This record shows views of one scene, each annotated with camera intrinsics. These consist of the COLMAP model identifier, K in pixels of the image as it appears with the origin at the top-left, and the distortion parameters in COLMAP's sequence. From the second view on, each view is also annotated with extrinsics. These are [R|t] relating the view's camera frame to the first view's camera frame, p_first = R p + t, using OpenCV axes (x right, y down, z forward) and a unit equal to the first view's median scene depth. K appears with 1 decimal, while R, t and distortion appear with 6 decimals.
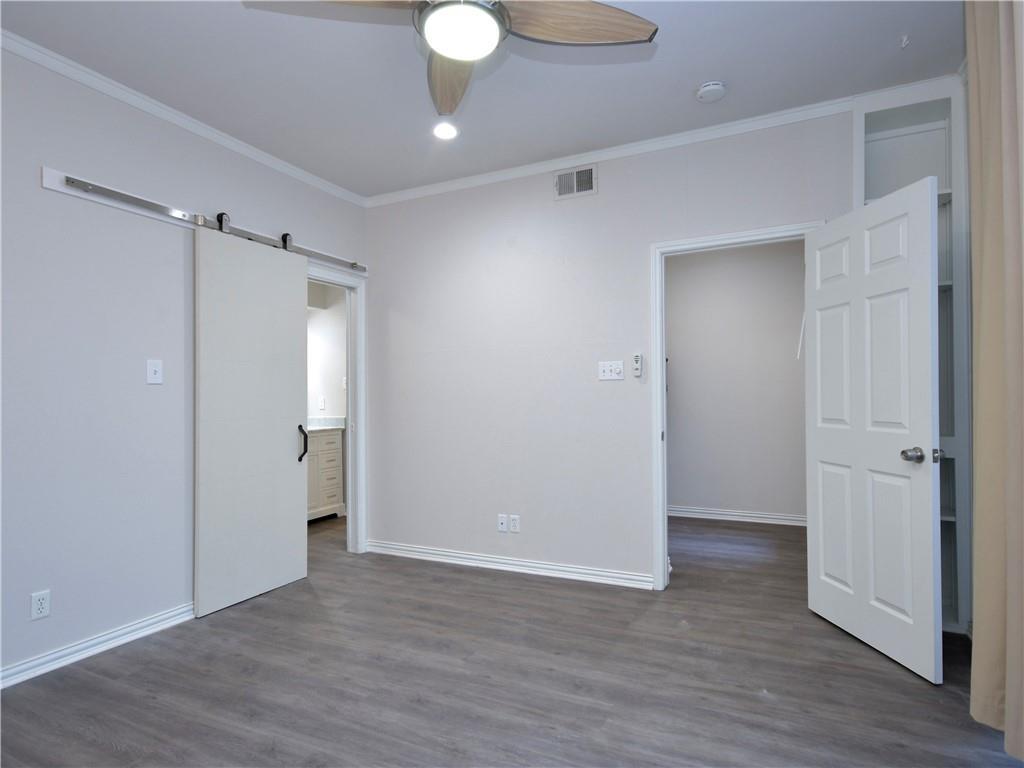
lens RADIAL K [[563.9, 0, 505.7], [0, 563.9, 387.3], [0, 0, 1]] dist [0.006513, -0.000587]
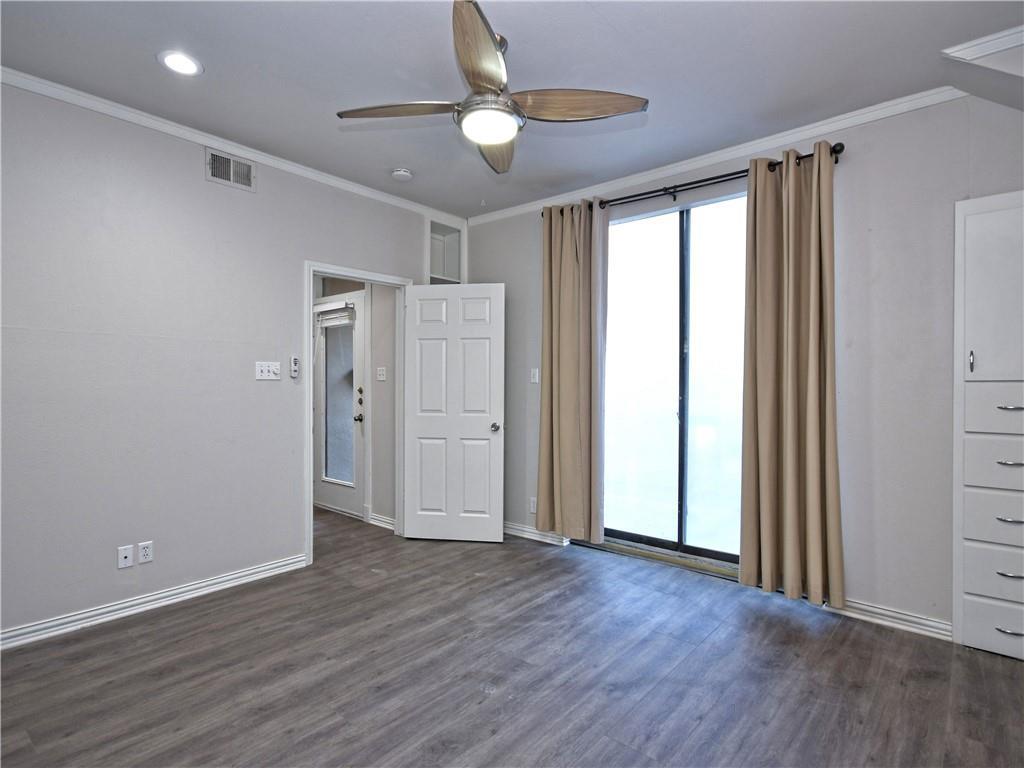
lens RADIAL K [[540.2, 0, 515.5], [0, 540.2, 386.0], [0, 0, 1]] dist [-0.002615, 0.005608]
pose [[0.243165, 0.010461, 0.969929, -0.859925], [-0.020852, 0.999767, -0.005555, -0.007615], [-0.969761, -0.018875, 0.243326, 0.413924]]
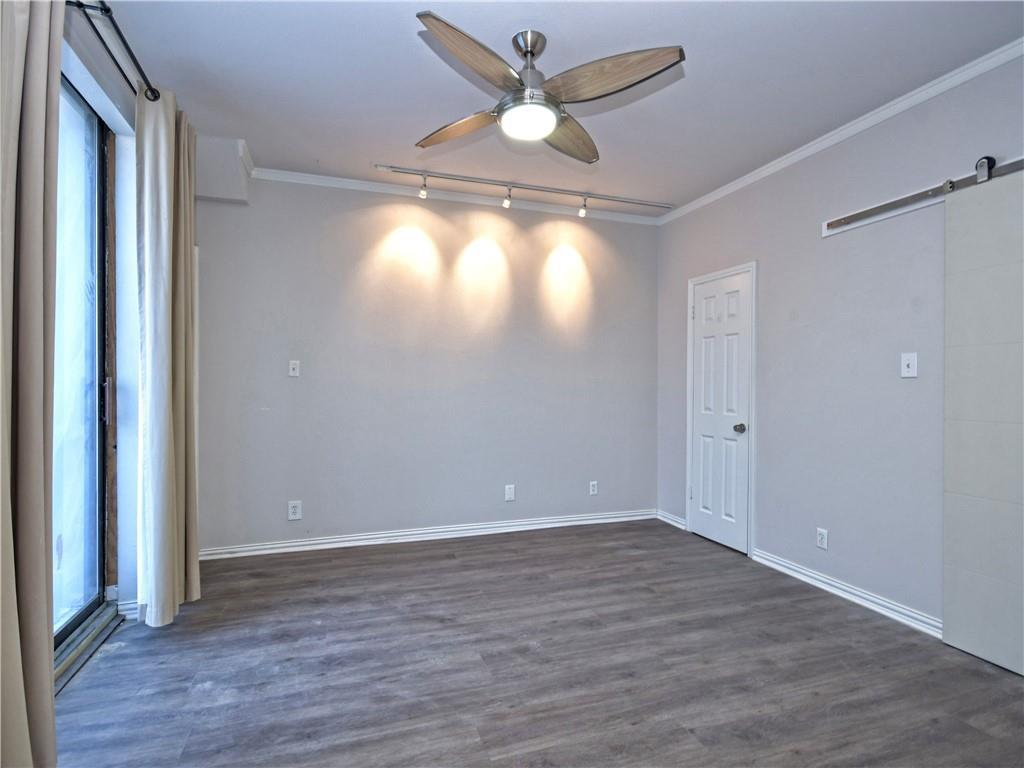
lens RADIAL K [[505.8, 0, 511.8], [0, 505.8, 388.1], [0, 0, 1]] dist [0.006462, -0.008236]
pose [[-0.701856, 0.002319, -0.712315, 0.546791], [0.009307, 0.999939, -0.005915, 0.012337], [0.712258, -0.010781, -0.701835, 1.211795]]
